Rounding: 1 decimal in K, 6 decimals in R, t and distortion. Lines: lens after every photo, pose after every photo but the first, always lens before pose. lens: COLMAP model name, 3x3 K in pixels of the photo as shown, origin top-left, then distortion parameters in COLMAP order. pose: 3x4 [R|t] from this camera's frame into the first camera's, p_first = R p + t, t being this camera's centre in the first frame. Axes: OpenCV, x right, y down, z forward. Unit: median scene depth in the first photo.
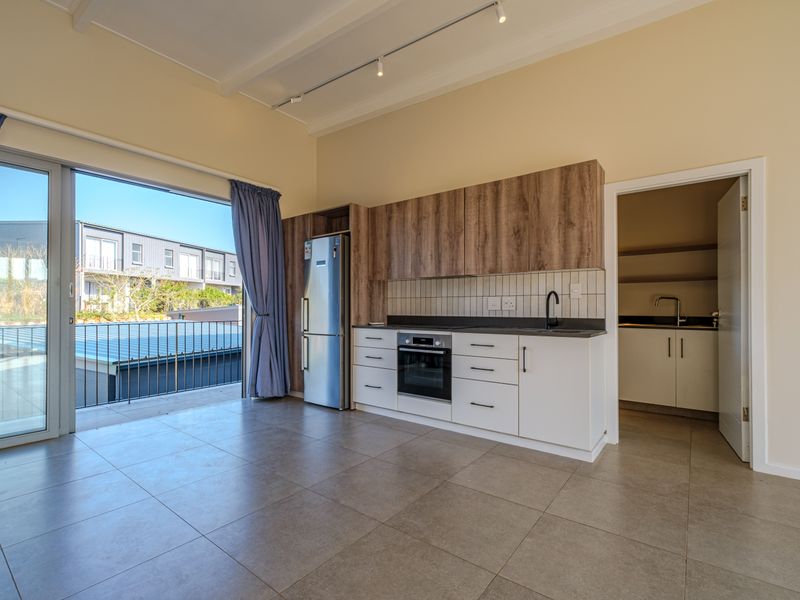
lens RADIAL K [[385.6, 0, 399.0], [0, 385.6, 303.9], [0, 0, 1]] dist [0.001080, 0.001344]
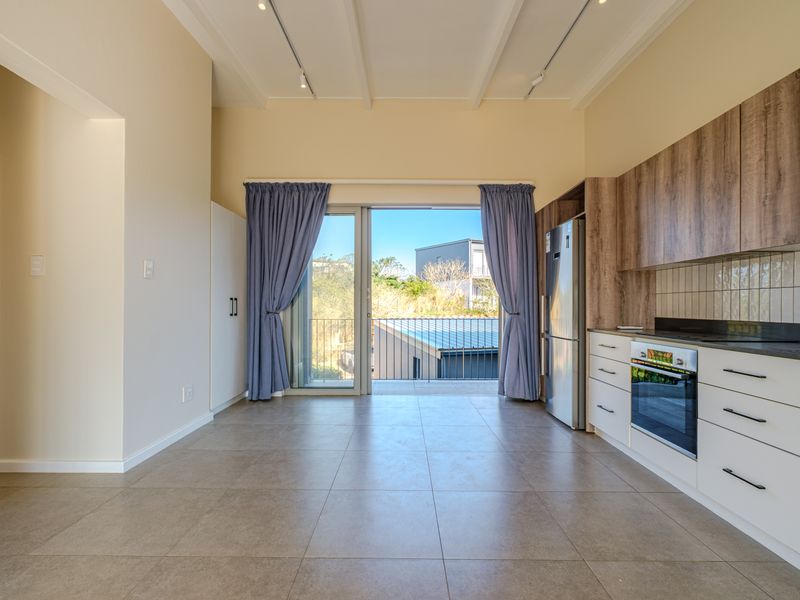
lens RADIAL K [[378.4, 0, 397.9], [0, 378.4, 305.2], [0, 0, 1]] dist [-0.007373, 0.001245]
pose [[0.607797, -0.000156, -0.794093, 0.289961], [0.005970, 0.999973, 0.004374, 0.001198], [0.794070, -0.007399, 0.607781, 0.217431]]
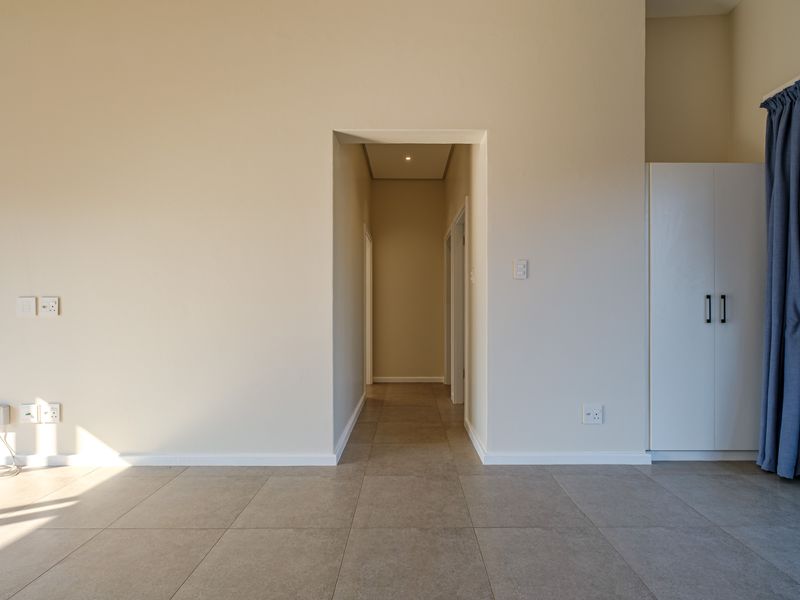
lens RADIAL K [[399.1, 0, 410.3], [0, 399.1, 304.2], [0, 0, 1]] dist [-0.000007, 0.000687]
pose [[-0.784612, -0.004620, -0.619970, 0.043373], [0.005633, 0.999878, -0.014579, 0.006903], [0.619962, -0.014931, -0.784490, 0.730350]]
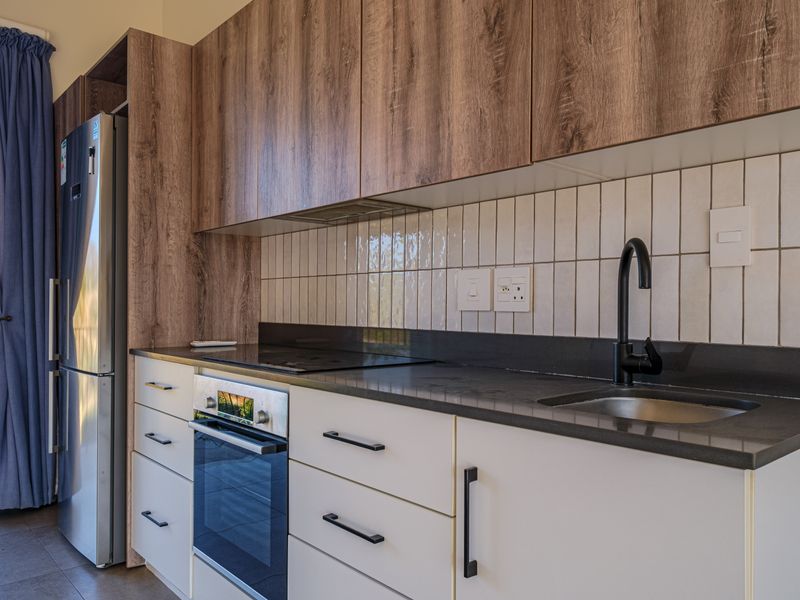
lens RADIAL K [[612.4, 0, 400.0], [0, 612.4, 300.0], [0, 0, 1]] dist [0.007111, -0.000295]
pose [[0.983813, 0.003412, -0.179164, 0.272471], [-0.003213, 0.999994, 0.001401, 0.006529], [0.179167, -0.000802, 0.983818, 0.487087]]
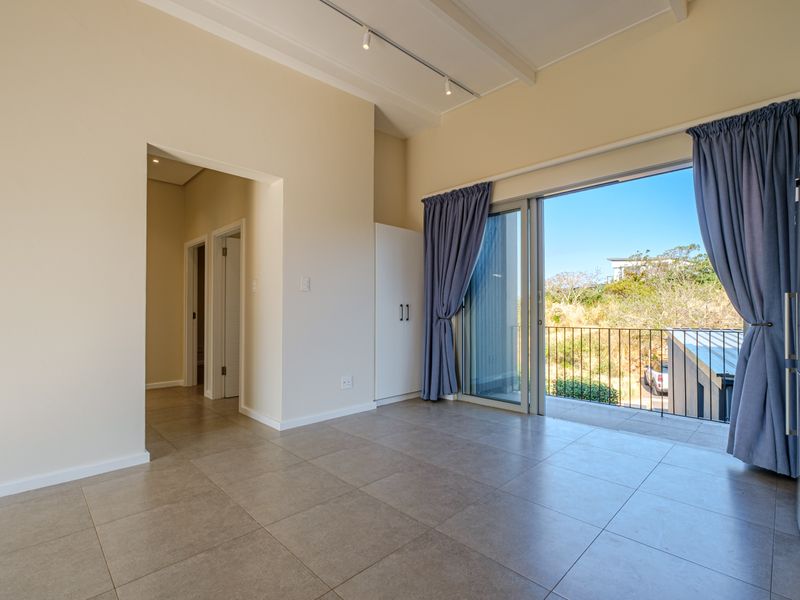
lens RADIAL K [[385.6, 0, 399.0], [0, 385.6, 303.9], [0, 0, 1]] dist [0.001080, 0.001344]
pose [[-0.129349, -0.020558, -0.991386, 0.374706], [0.009059, 0.999719, -0.021913, 0.007181], [0.991558, -0.011816, -0.129127, 0.645010]]
